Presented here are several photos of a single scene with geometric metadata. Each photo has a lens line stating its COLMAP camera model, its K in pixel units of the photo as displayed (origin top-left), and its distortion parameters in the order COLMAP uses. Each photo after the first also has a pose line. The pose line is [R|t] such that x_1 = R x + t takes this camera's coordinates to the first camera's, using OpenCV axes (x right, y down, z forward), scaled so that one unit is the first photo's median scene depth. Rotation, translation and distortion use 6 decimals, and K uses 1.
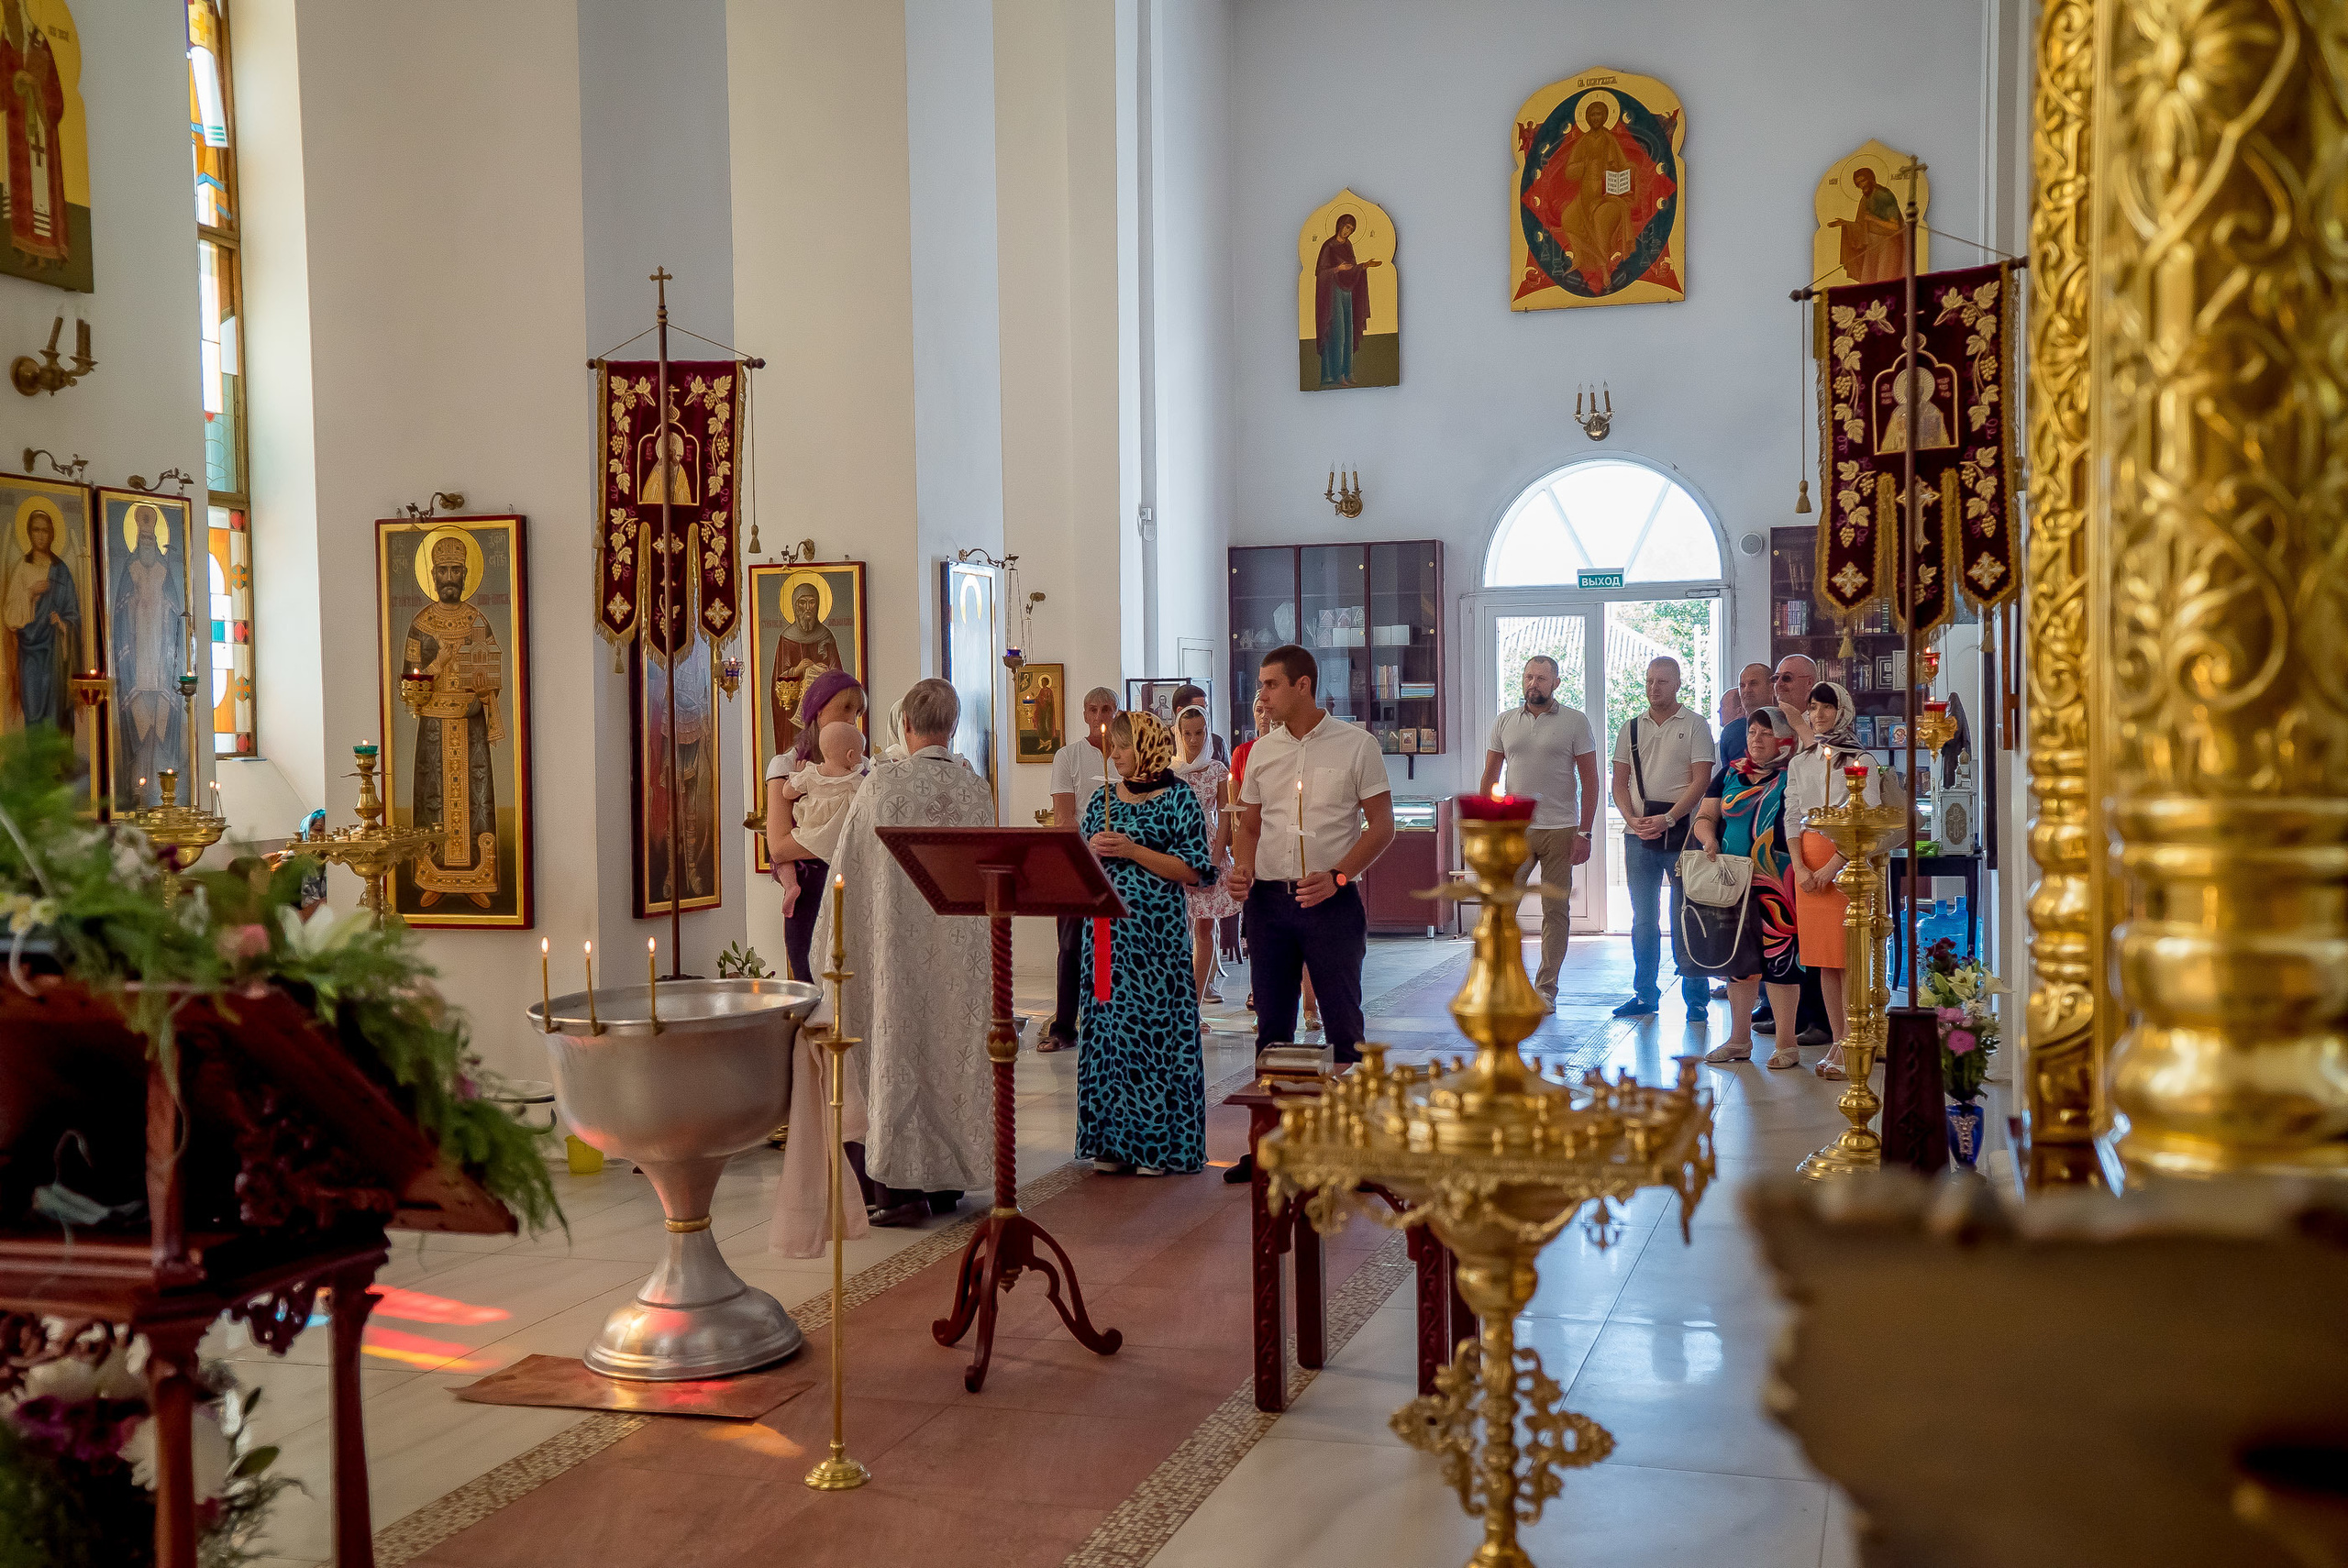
lens RADIAL K [[2443.2, 0, 1174.6], [0, 2443.2, 798.5], [0, 0, 1]] dist [0.093258, 0.000000]
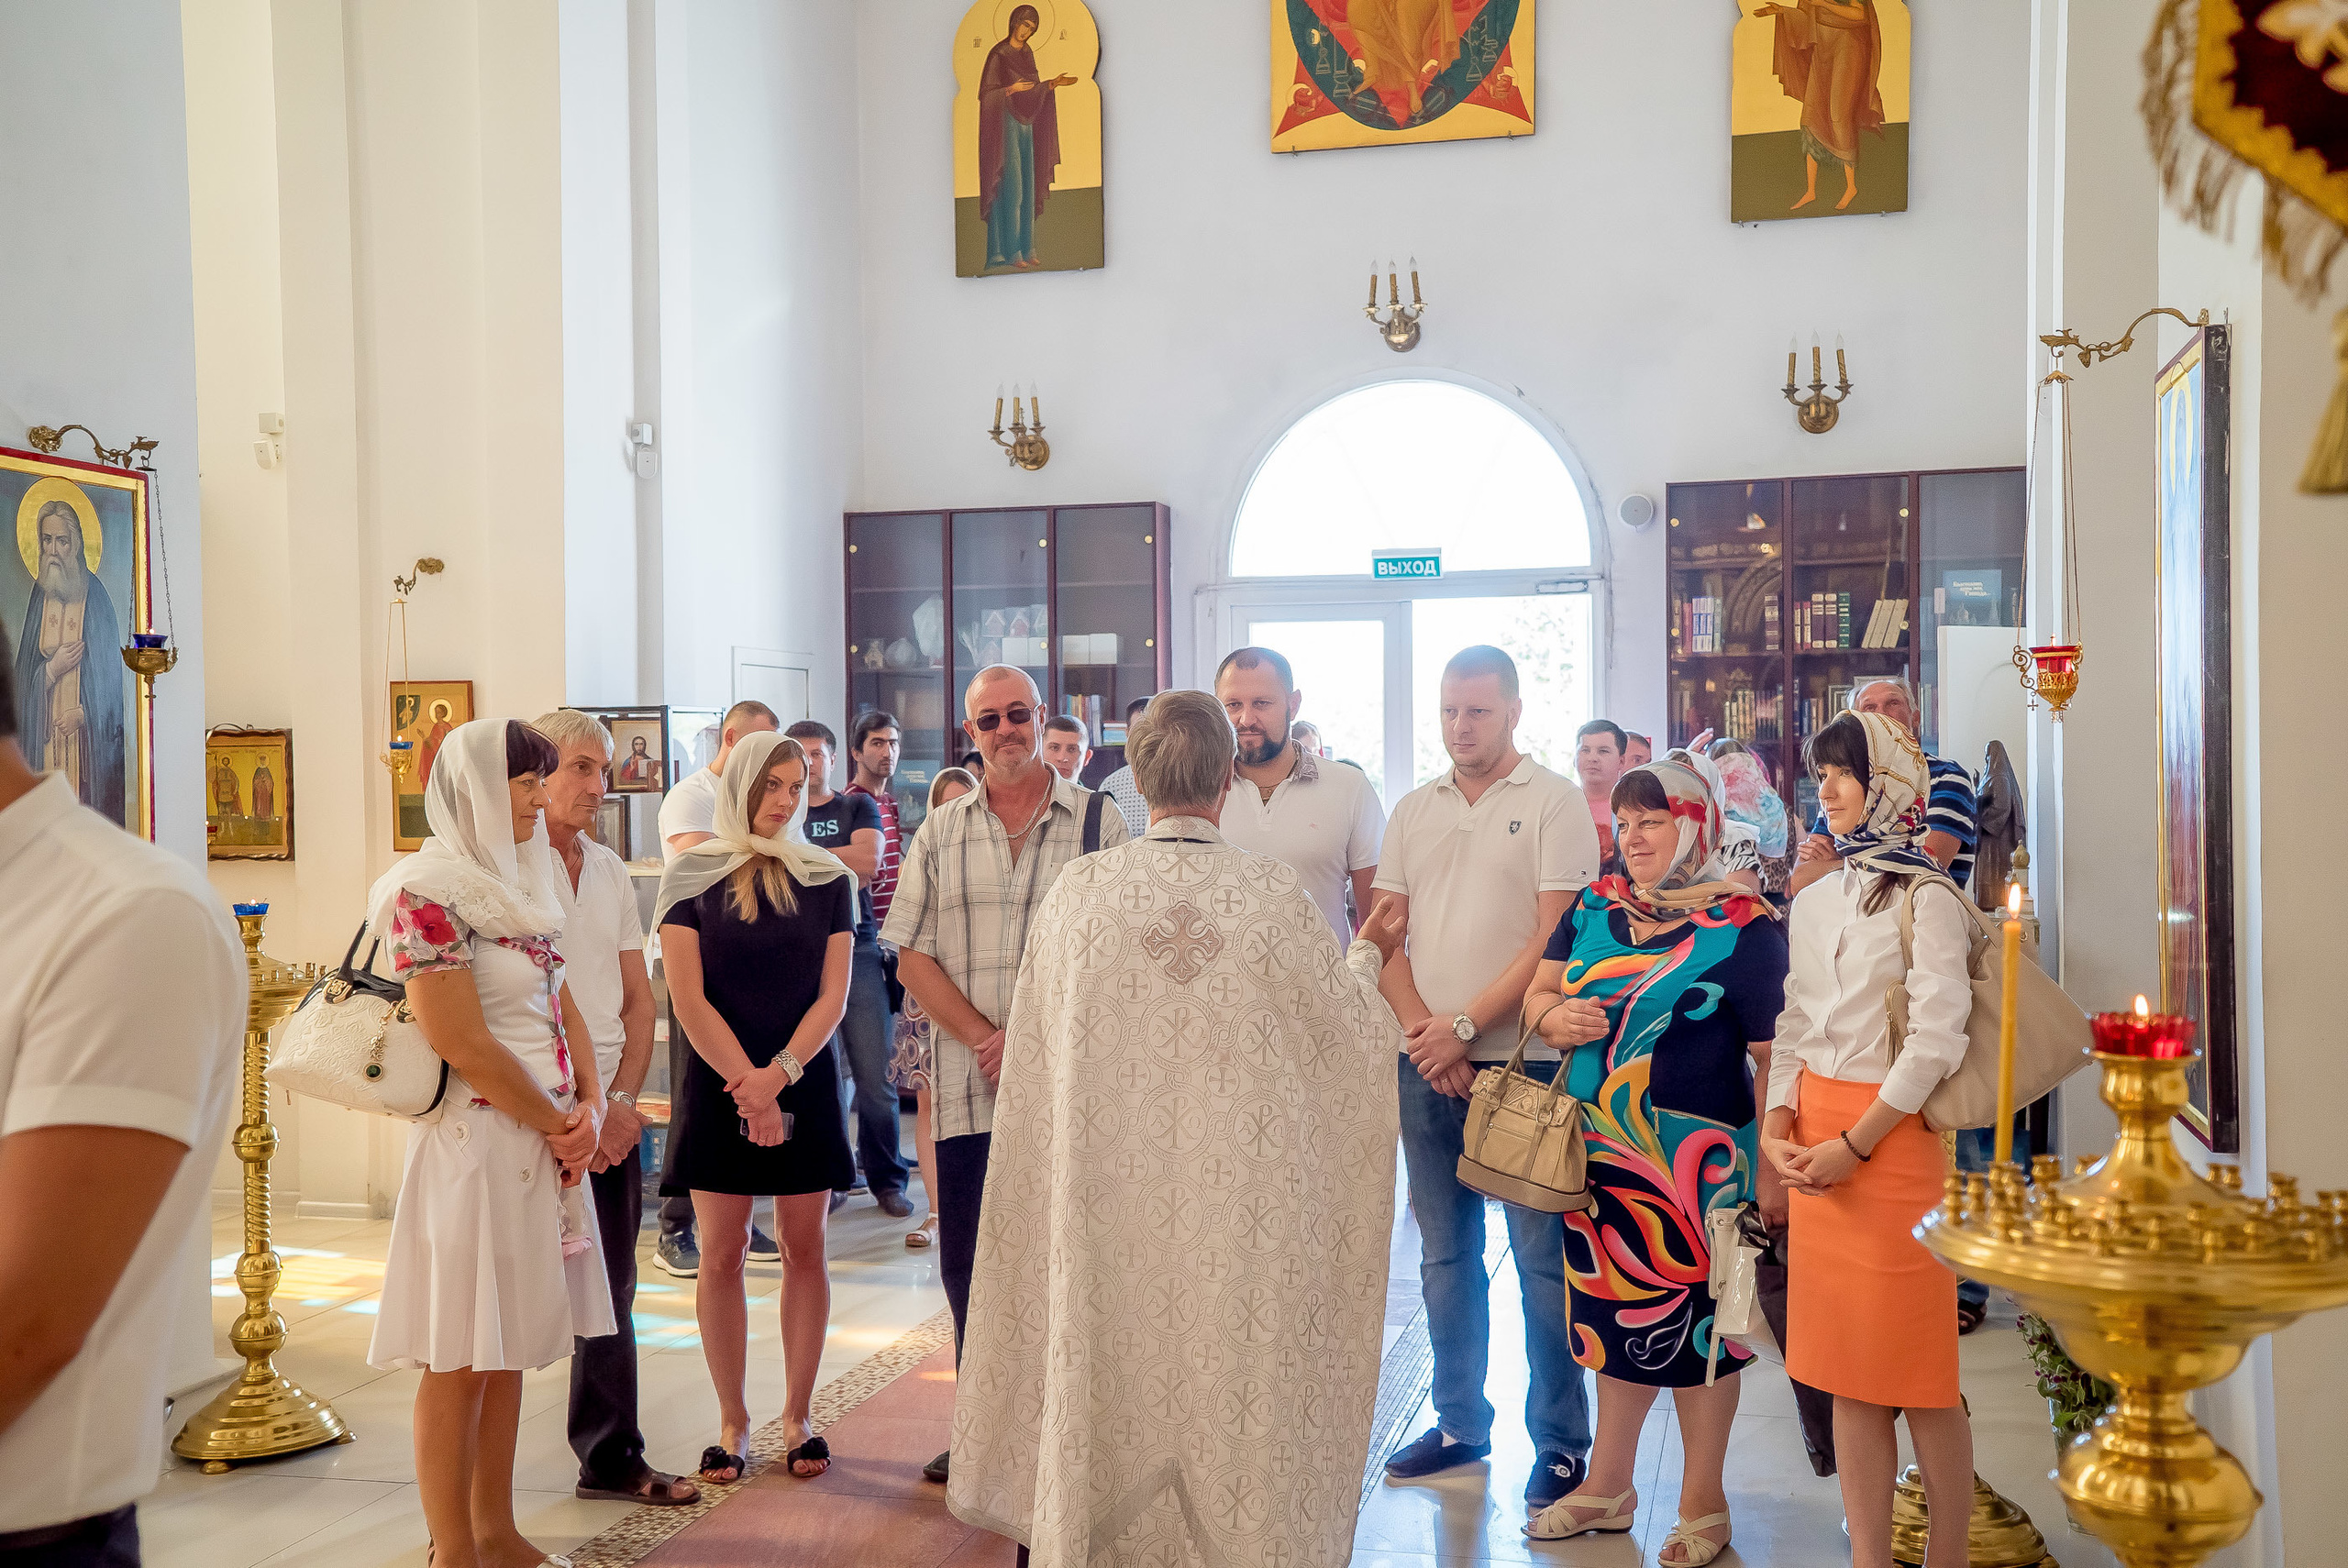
lens RADIAL K [[2443.2, 0, 1180.8], [0, 2443.2, 788.1], [0, 0, 1]] dist [0.093258, 0.000000]
pose [[0.998487, 0.006588, 0.054589, 0.078928], [-0.005207, 0.999664, -0.025406, -0.013808], [-0.054738, 0.025084, 0.998186, 0.357824]]
